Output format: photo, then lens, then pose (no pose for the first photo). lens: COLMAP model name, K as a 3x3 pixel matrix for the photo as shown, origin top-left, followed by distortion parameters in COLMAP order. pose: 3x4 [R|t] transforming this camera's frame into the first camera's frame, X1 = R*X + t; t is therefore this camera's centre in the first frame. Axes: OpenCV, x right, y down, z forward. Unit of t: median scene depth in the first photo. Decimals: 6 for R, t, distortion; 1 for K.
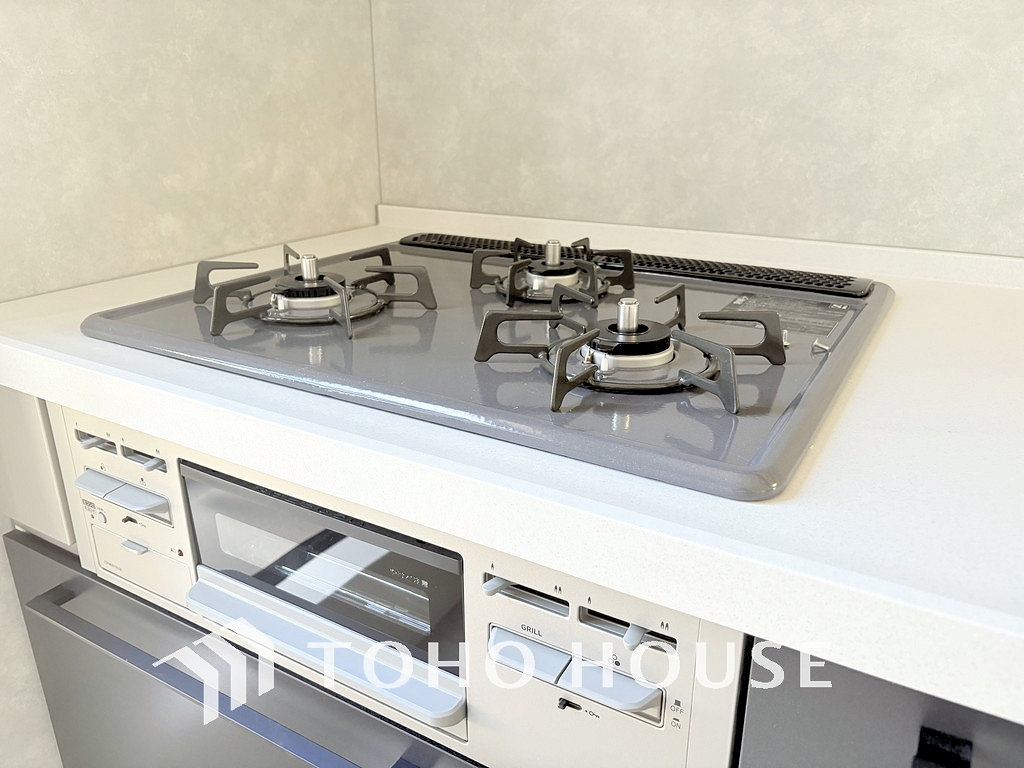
lens RADIAL K [[779.4, 0, 512.0], [0, 779.4, 384.0], [0, 0, 1]] dist [-0.000948, -0.001464]
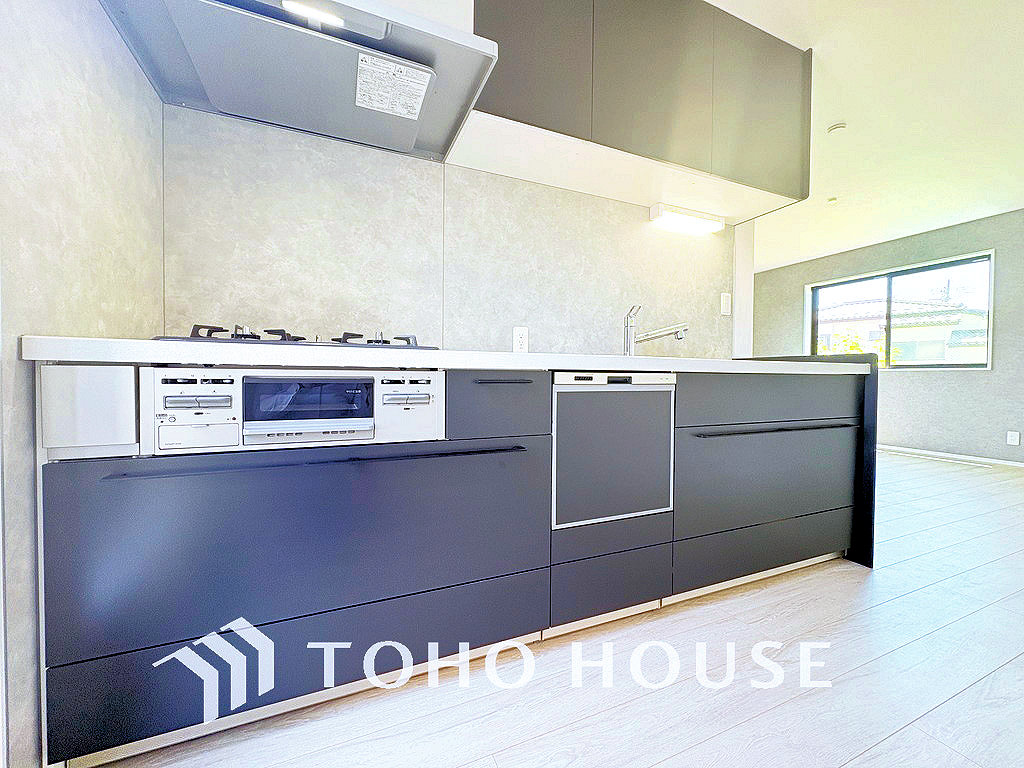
lens RADIAL K [[409.4, 0, 512.0], [0, 409.4, 384.0], [0, 0, 1]] dist [0.002468, 0.000263]
pose [[0.588404, -0.012528, 0.808470, -0.869574], [0.276858, 0.942561, -0.186891, 0.545535], [-0.759691, 0.333799, 0.558075, -0.434960]]
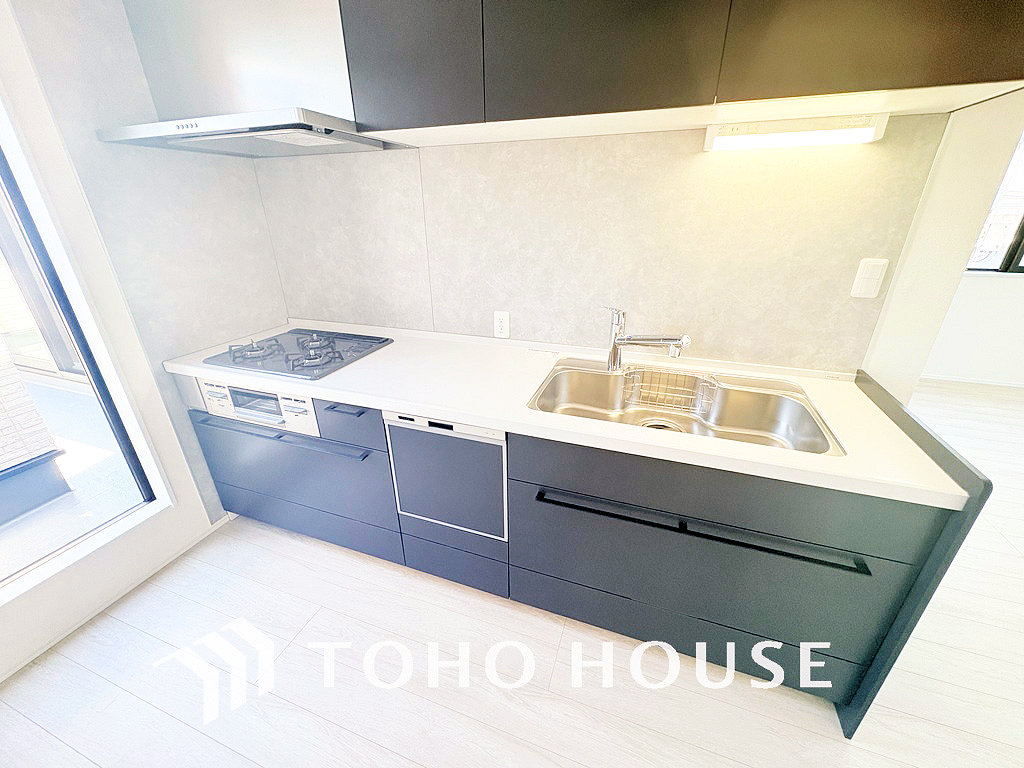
lens RADIAL K [[405.3, 0, 507.9], [0, 405.3, 385.2], [0, 0, 1]] dist [0.000638, 0.000125]
pose [[0.982259, -0.084098, 0.167616, 0.809498], [0.075186, 0.995432, 0.058838, 0.061522], [-0.171798, -0.045191, 0.984095, -1.678595]]
